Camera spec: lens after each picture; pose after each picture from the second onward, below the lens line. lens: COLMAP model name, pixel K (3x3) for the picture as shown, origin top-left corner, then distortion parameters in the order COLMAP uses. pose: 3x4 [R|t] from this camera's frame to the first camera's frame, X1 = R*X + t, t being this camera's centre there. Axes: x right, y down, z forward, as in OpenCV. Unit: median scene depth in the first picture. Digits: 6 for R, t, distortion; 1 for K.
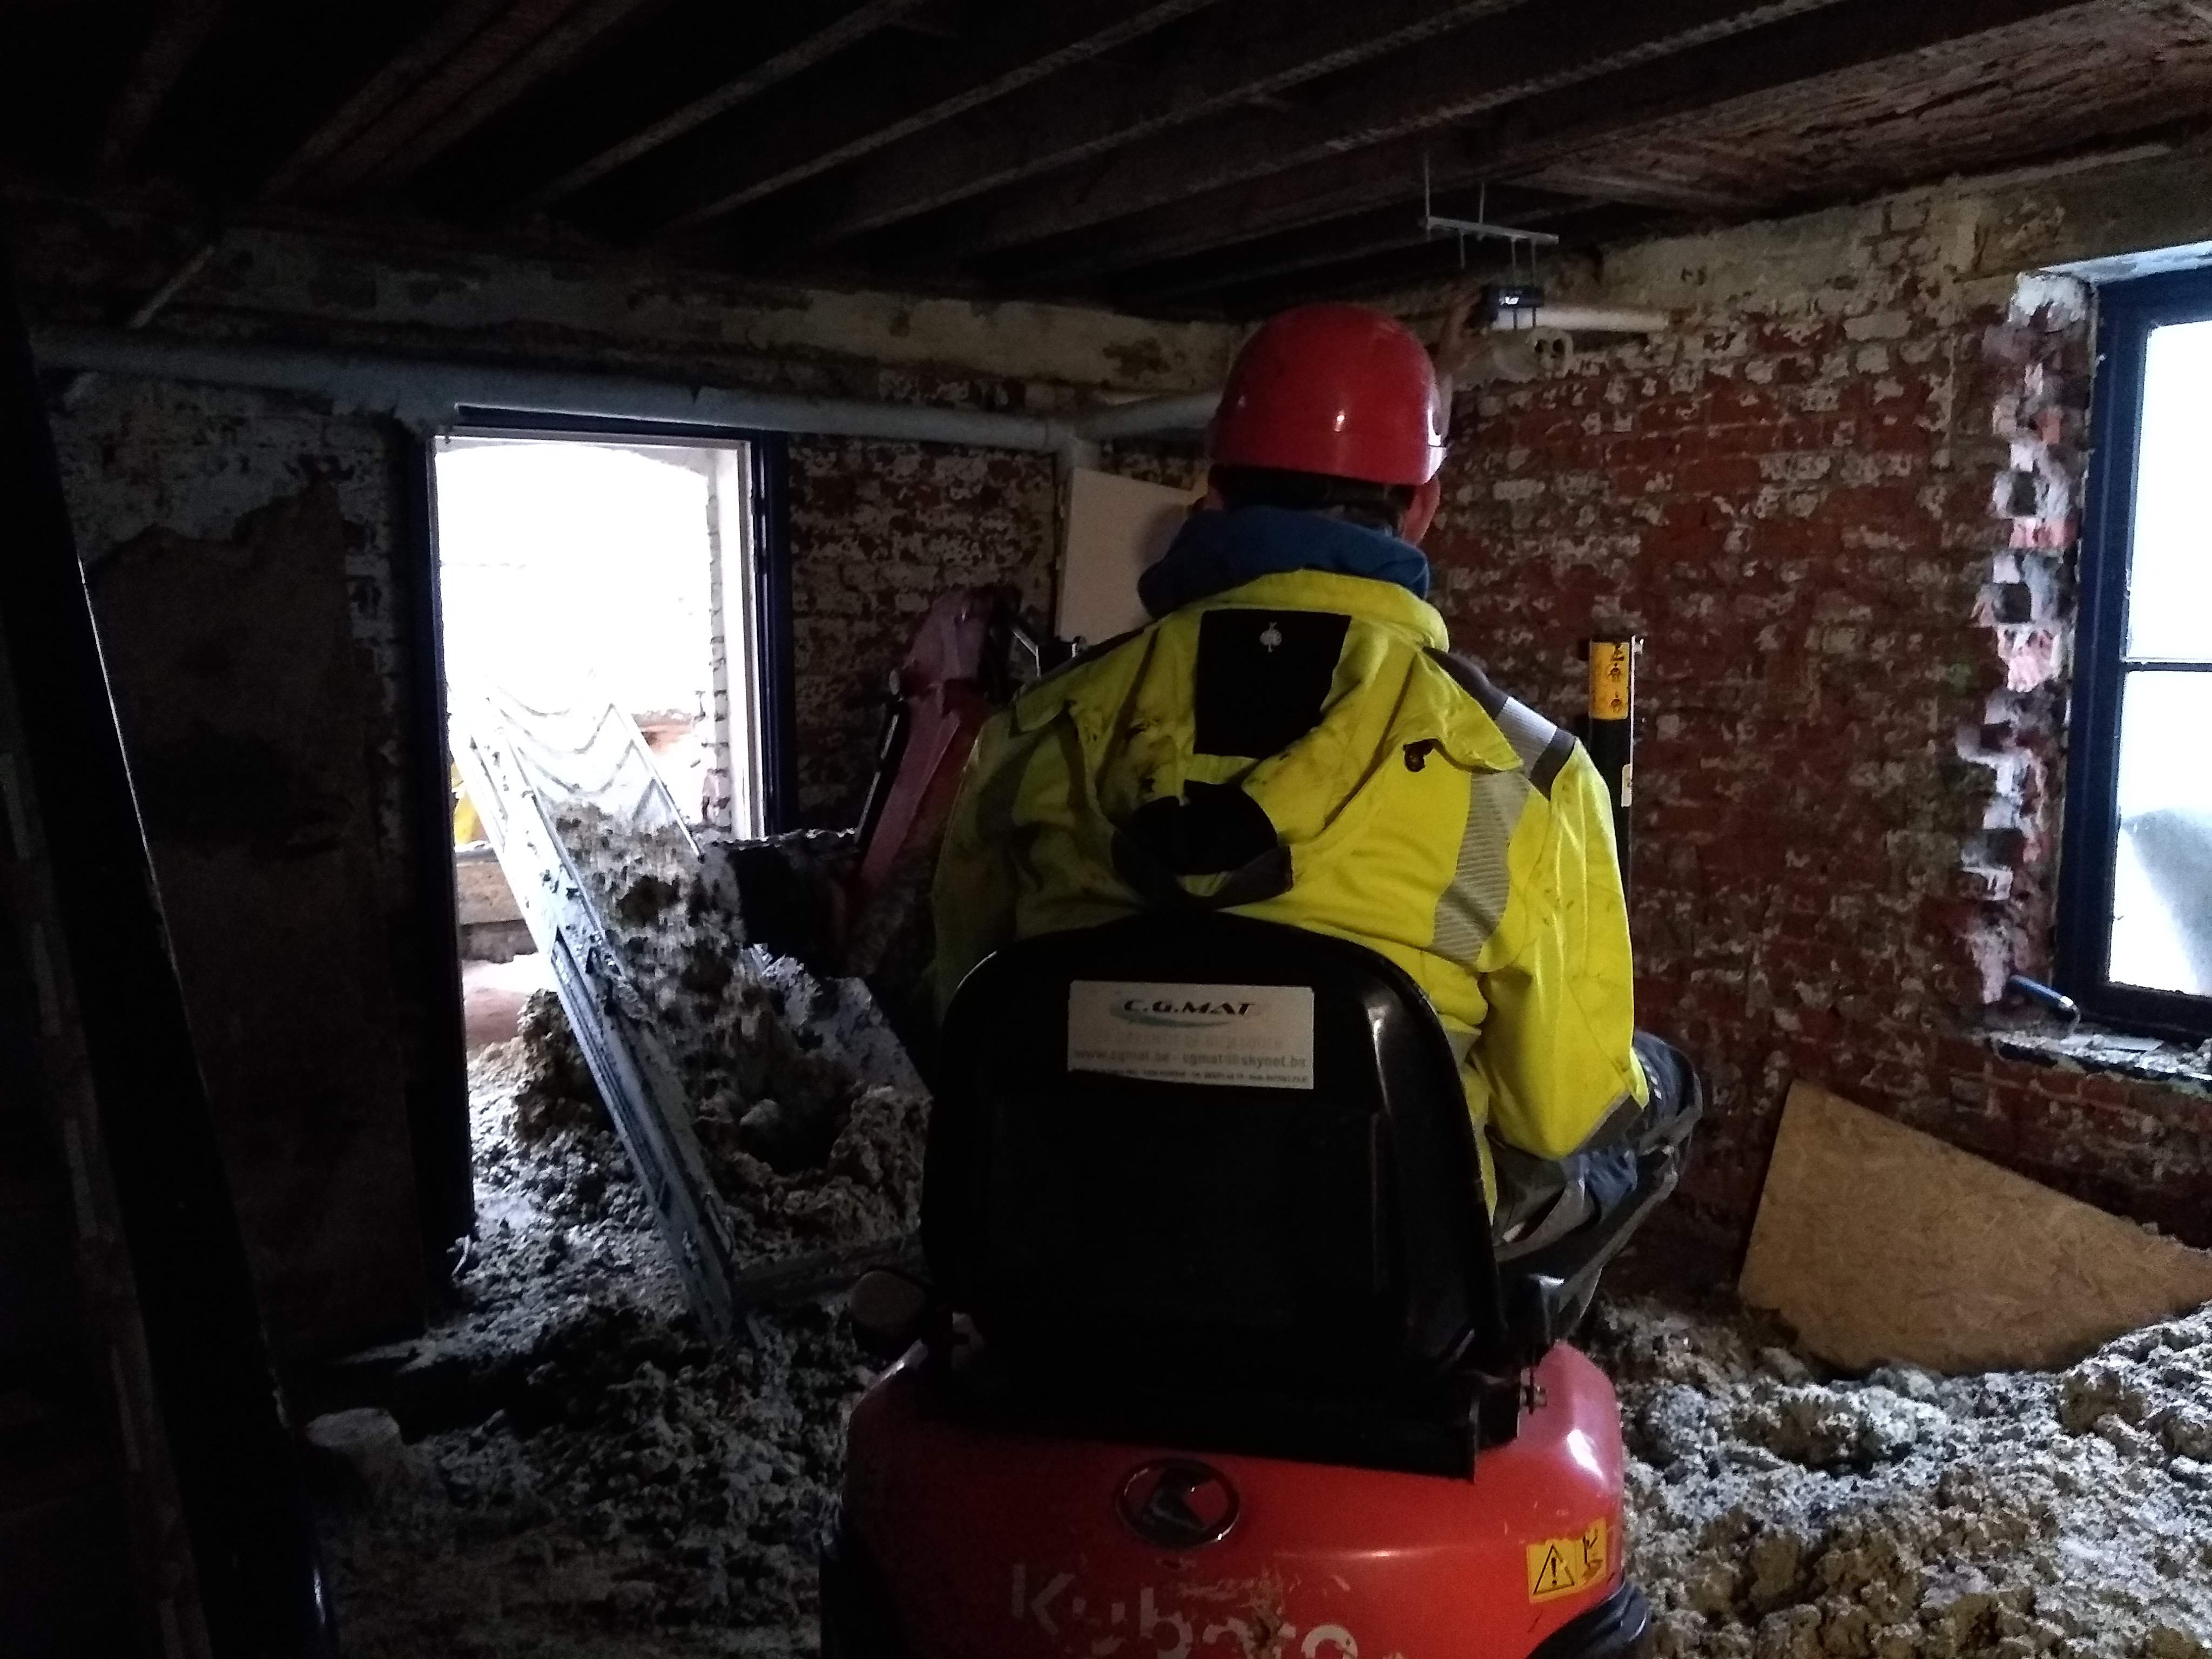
lens RADIAL K [[1748.9, 0, 1111.3], [0, 1748.9, 820.1], [0, 0, 1]] dist [0.001778, -0.025000]
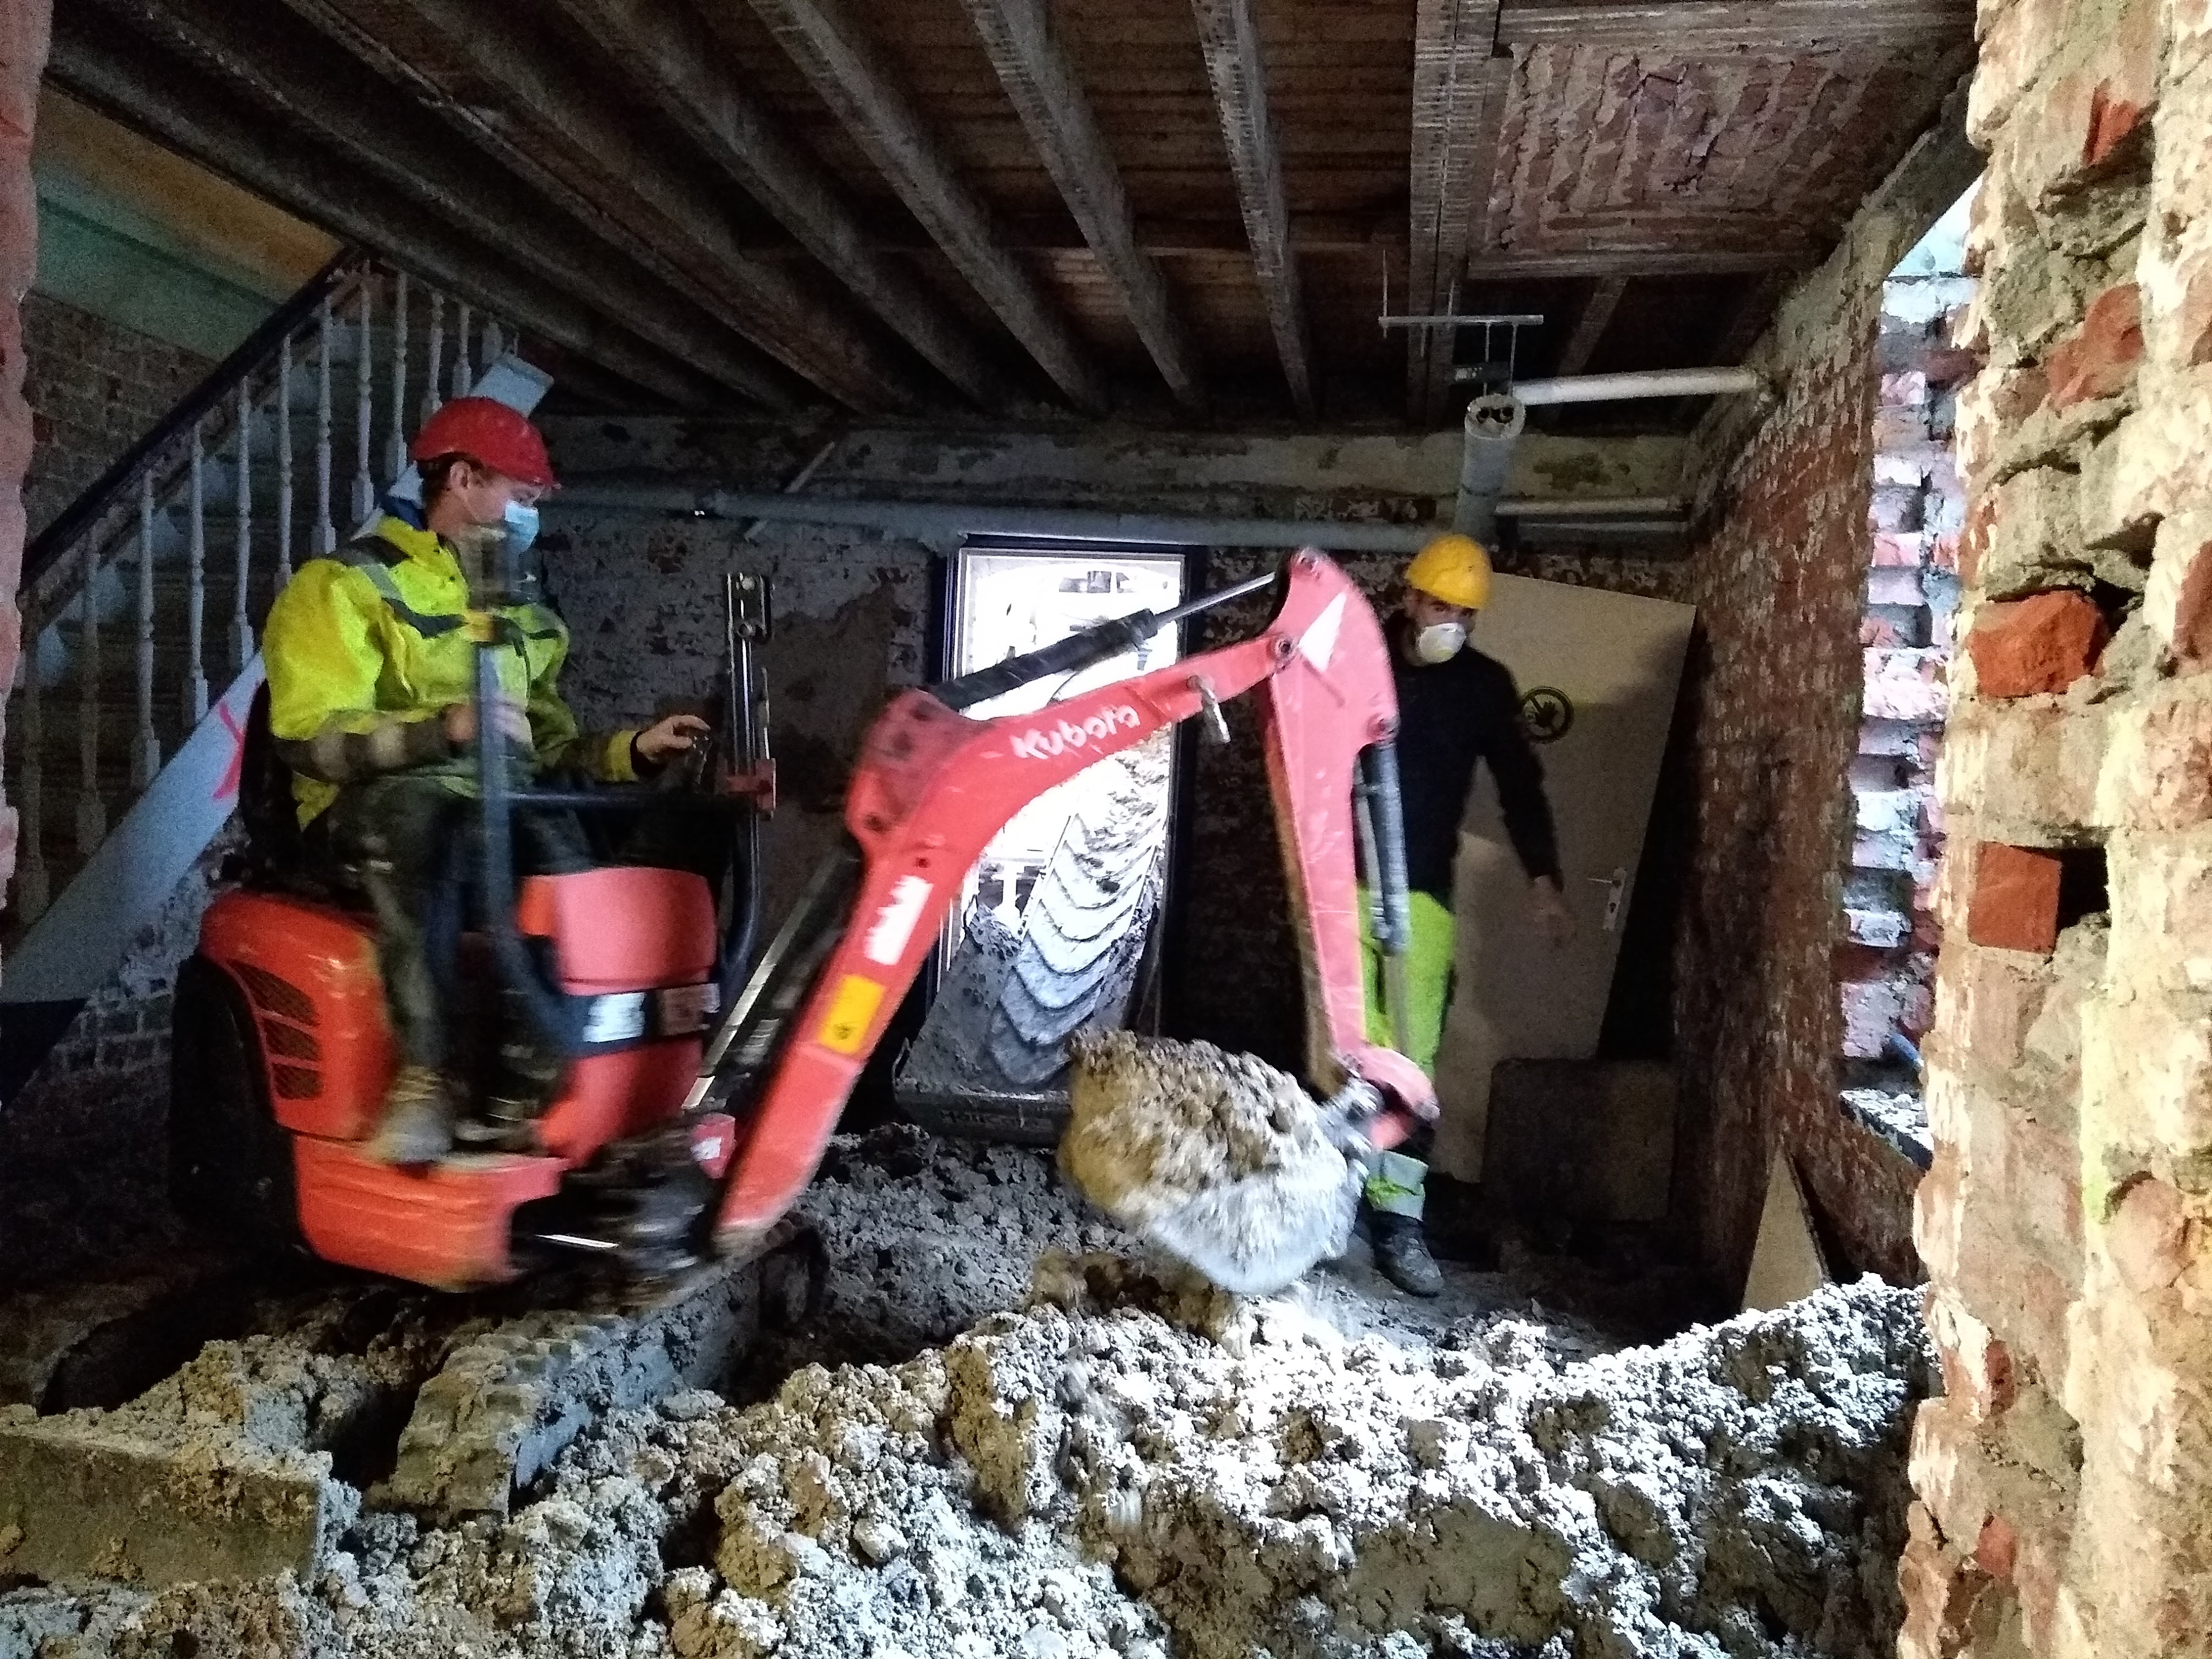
lens RADIAL K [[1748.9, 0, 1105.6], [0, 1748.9, 840.5], [0, 0, 1]] dist [0.001778, -0.025000]
pose [[0.702708, 0.062150, -0.708759, 0.795575], [-0.141665, 0.988453, -0.053780, 0.089137], [0.697232, 0.138198, 0.703398, 0.058746]]
